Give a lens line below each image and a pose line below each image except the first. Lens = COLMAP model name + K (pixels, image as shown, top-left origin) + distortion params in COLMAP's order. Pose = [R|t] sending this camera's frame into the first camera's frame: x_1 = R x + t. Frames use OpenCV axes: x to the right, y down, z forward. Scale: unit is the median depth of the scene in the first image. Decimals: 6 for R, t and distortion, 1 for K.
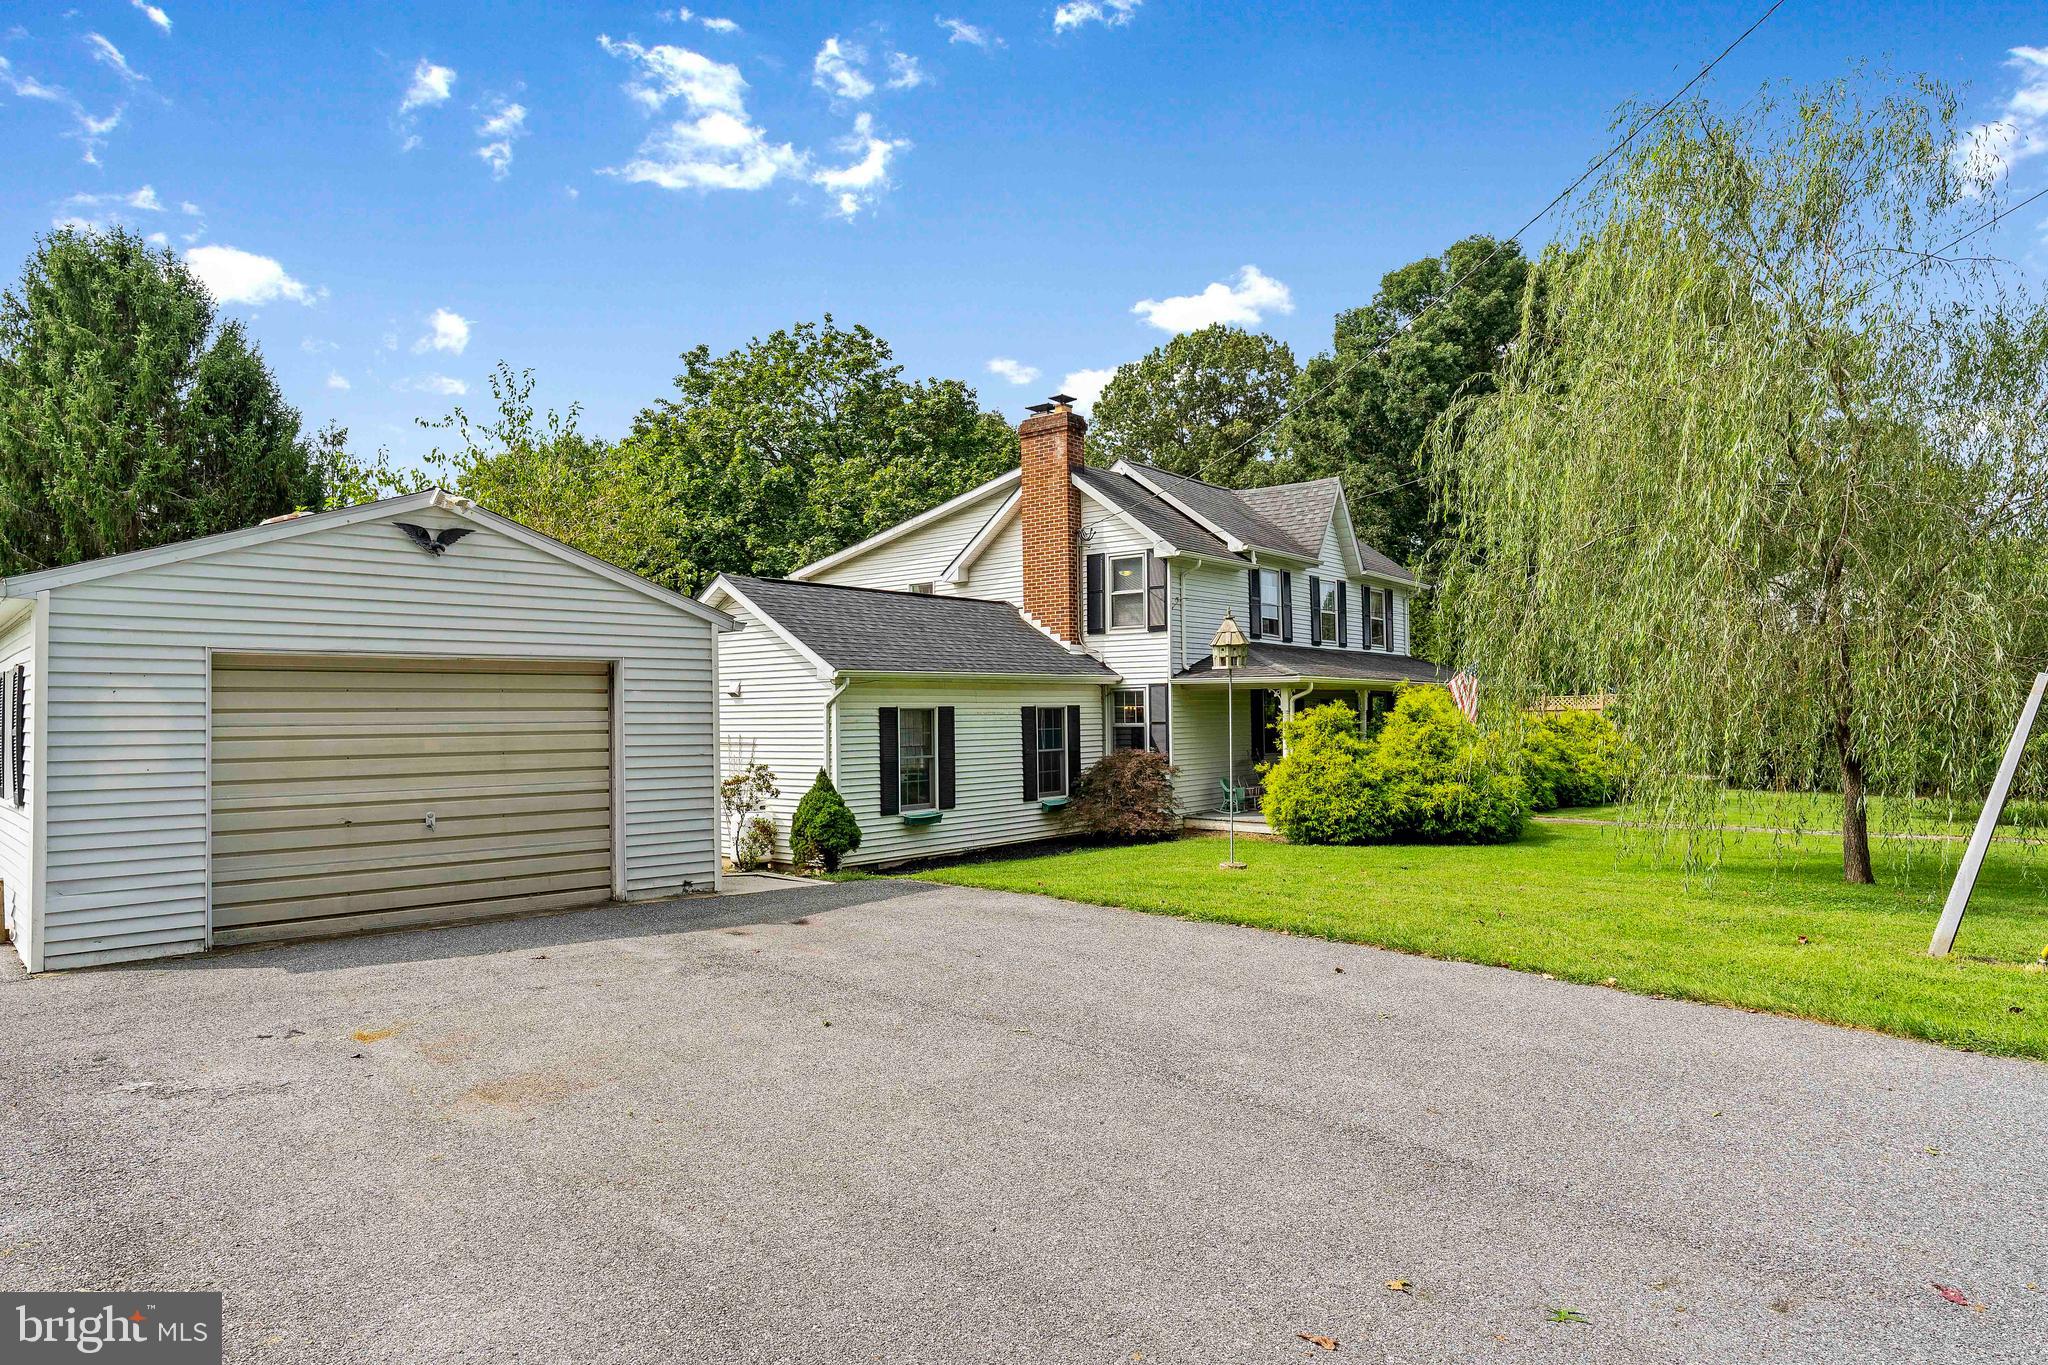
lens RADIAL K [[1693.9, 0, 1024.0], [0, 1693.9, 682.5], [0, 0, 1]] dist [0.092789, -0.000213]
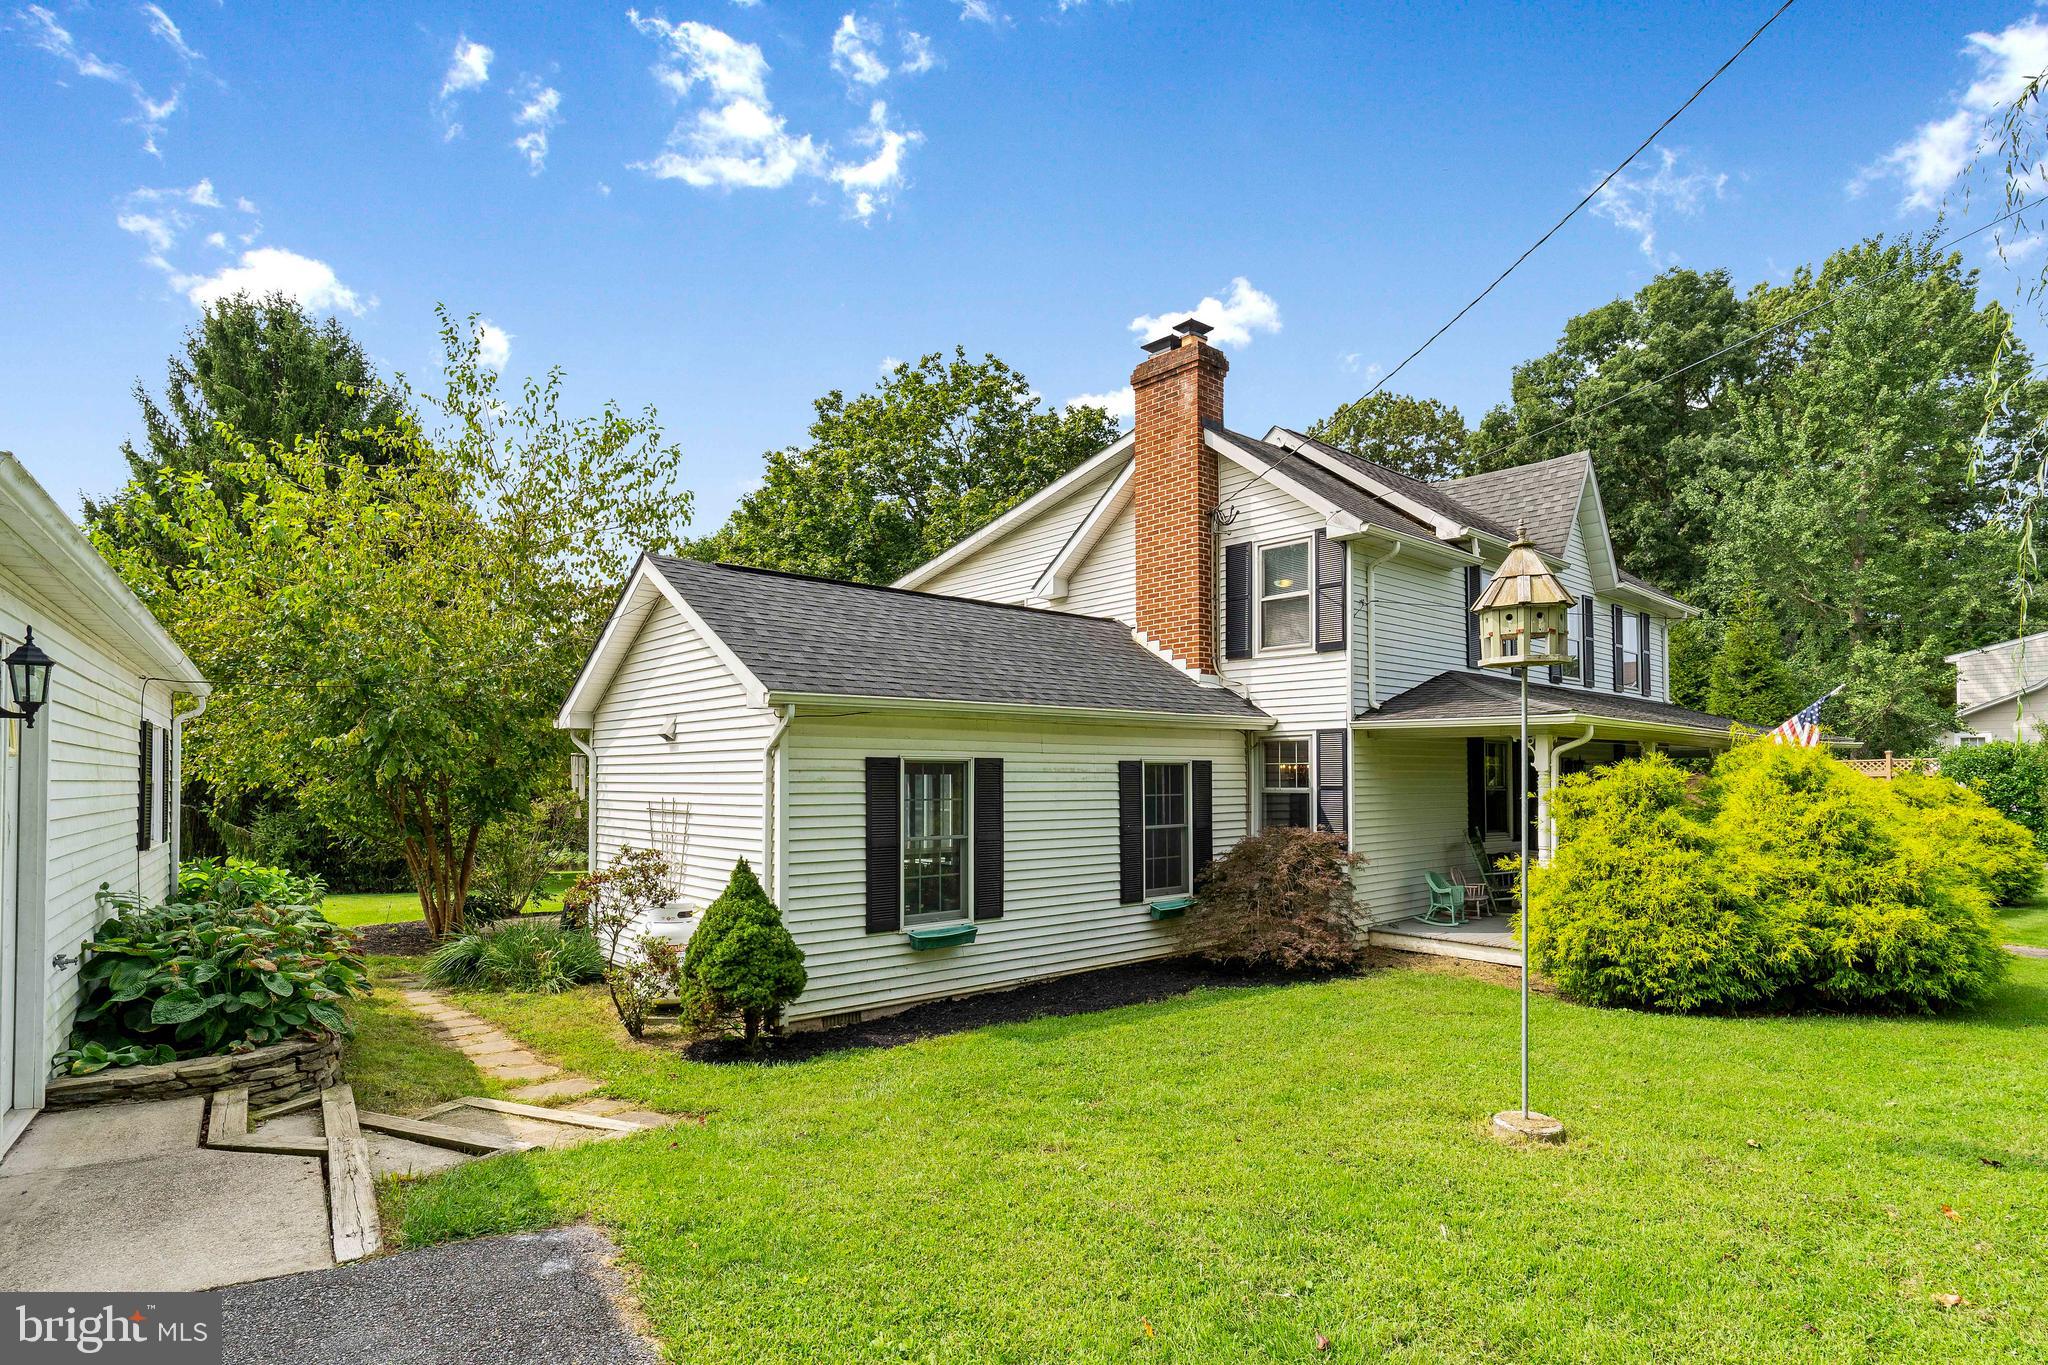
lens RADIAL K [[1043.0, 0, 1018.0], [0, 1043.0, 763.7], [0, 0, 1]] dist [-0.003198, -0.000135]
pose [[0.980912, 0.007781, -0.194297, 0.037675], [-0.007164, 0.999967, 0.003879, 0.013489], [0.194321, -0.002413, 0.980935, 0.568808]]
